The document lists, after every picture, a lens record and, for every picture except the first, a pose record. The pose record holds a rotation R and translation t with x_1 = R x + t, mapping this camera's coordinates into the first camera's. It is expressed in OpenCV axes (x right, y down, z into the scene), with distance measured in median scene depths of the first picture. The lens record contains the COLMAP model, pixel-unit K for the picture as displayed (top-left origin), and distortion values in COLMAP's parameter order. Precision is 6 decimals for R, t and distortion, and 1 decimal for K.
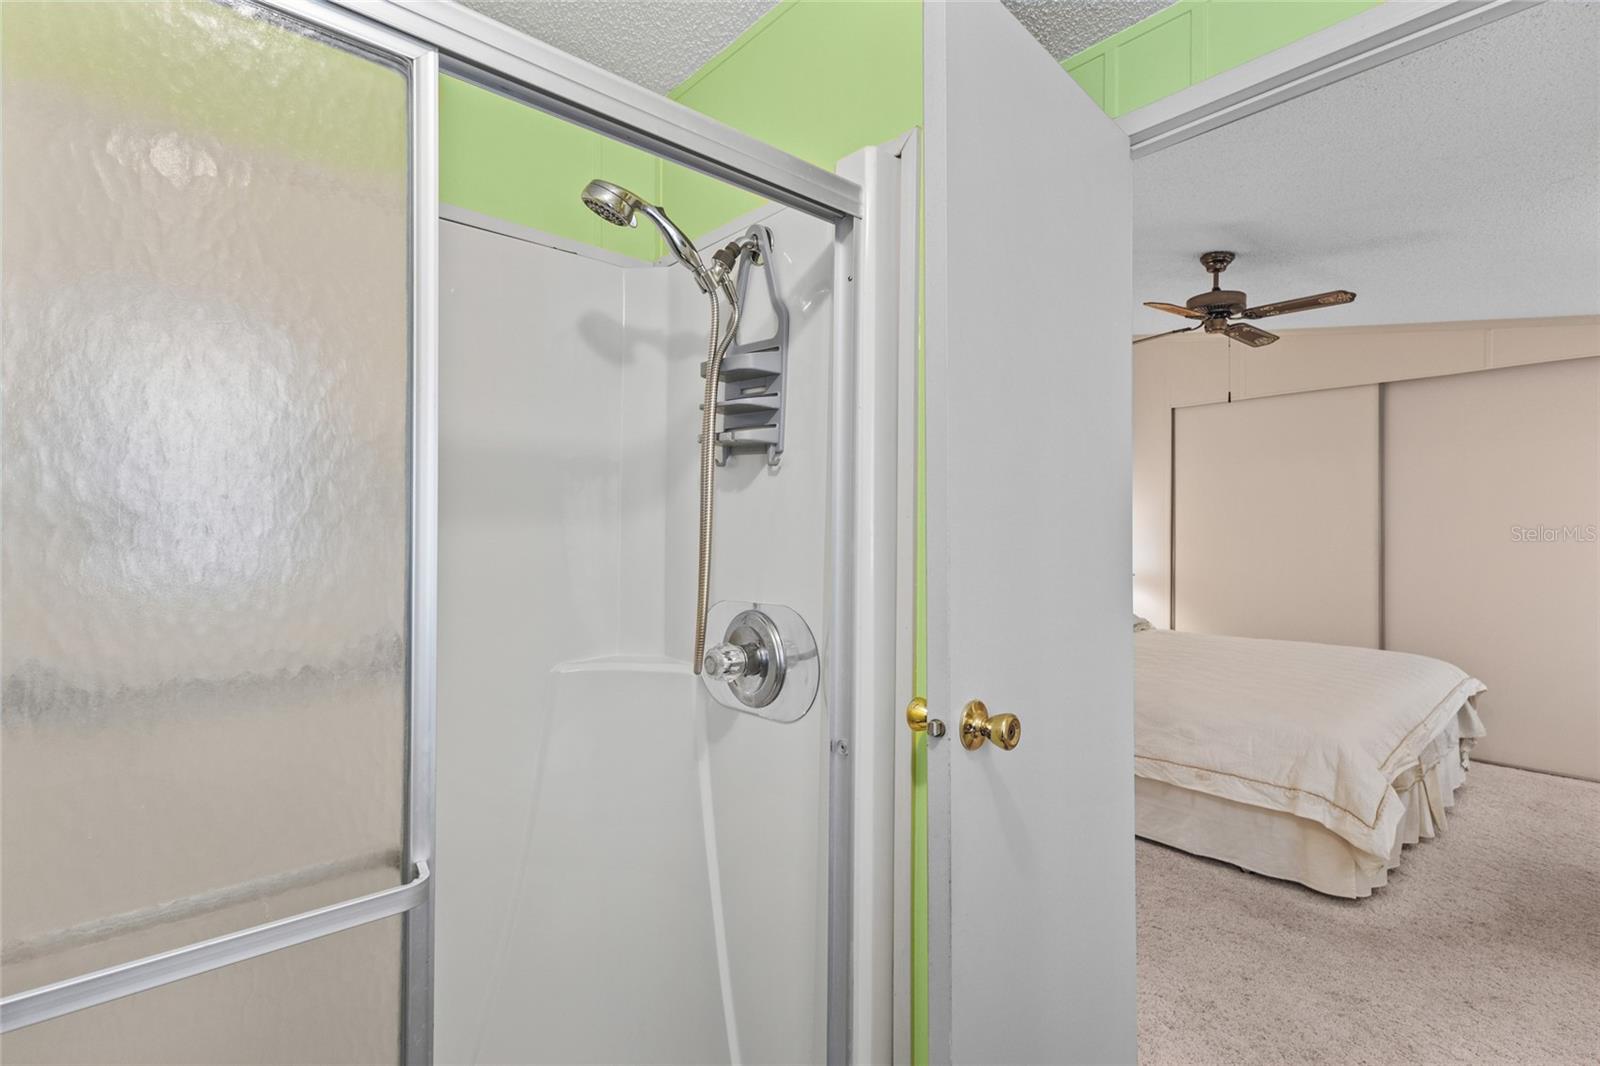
lens RADIAL K [[747.4, 0, 809.2], [0, 747.4, 536.3], [0, 0, 1]] dist [0.005355, 0.000860]
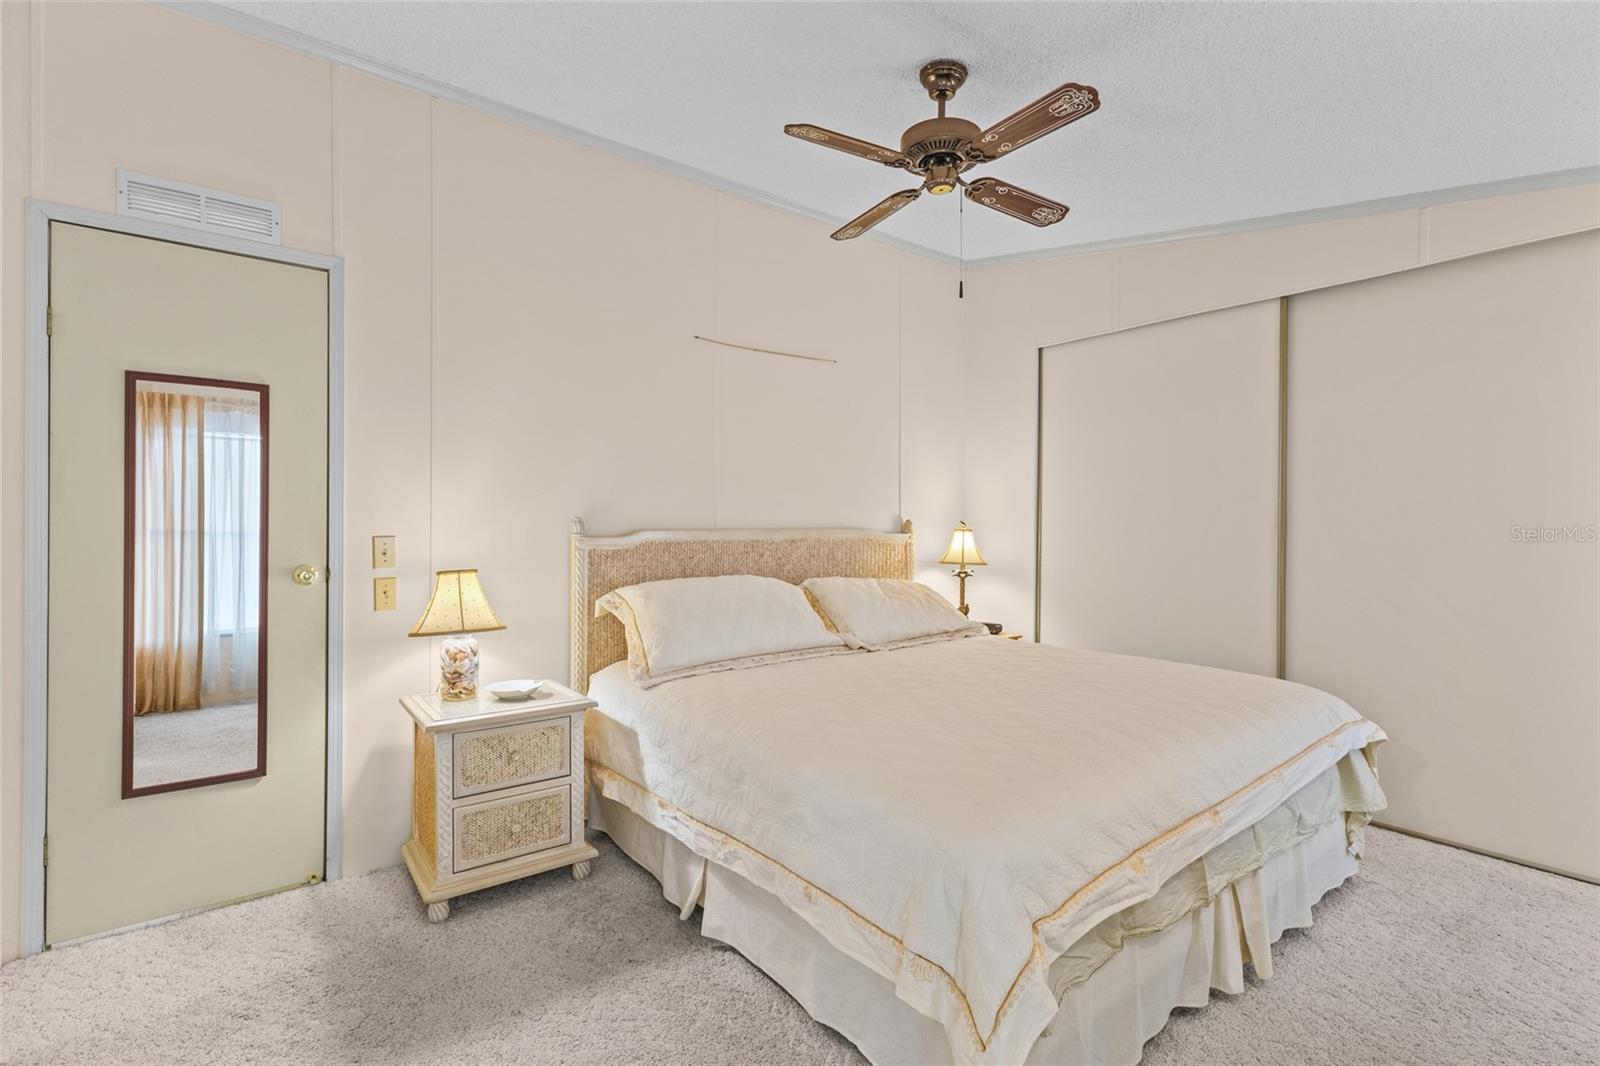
lens RADIAL K [[747.4, 0, 809.6], [0, 747.4, 532.6], [0, 0, 1]] dist [0.005355, 0.000860]
pose [[0.998176, 0.003733, -0.060252, 0.437591], [-0.003163, 0.999949, 0.009555, 0.018795], [0.060284, -0.009347, 0.998137, 0.316386]]
